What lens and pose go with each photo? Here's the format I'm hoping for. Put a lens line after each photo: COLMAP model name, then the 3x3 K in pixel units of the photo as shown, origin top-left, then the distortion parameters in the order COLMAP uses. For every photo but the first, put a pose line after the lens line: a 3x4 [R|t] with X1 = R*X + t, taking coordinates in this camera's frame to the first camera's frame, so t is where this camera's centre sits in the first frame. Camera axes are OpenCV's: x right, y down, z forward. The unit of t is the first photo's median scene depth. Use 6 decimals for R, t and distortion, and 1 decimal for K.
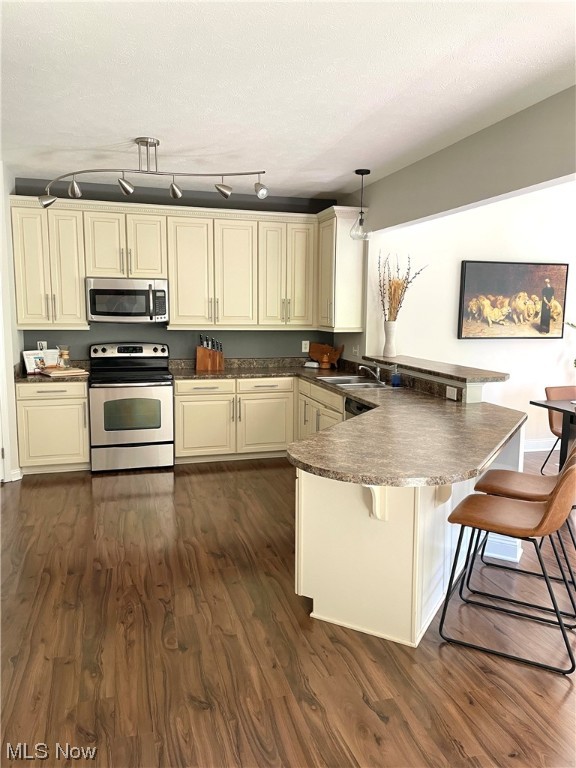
lens RADIAL K [[581.3, 0, 286.8], [0, 581.3, 384.1], [0, 0, 1]] dist [0.044416, -0.002701]
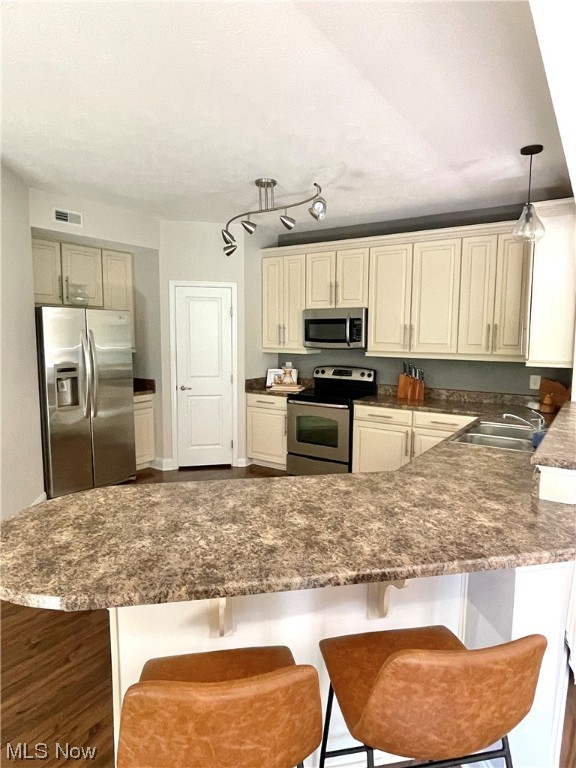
lens RADIAL K [[470.0, 0, 288.1], [0, 470.0, 386.5], [0, 0, 1]] dist [0.007048, -0.000894]
pose [[0.647034, 0.082487, -0.757986, 0.412301], [-0.099041, 0.994801, 0.023714, -0.053626], [0.756001, 0.059728, 0.651839, 0.418258]]
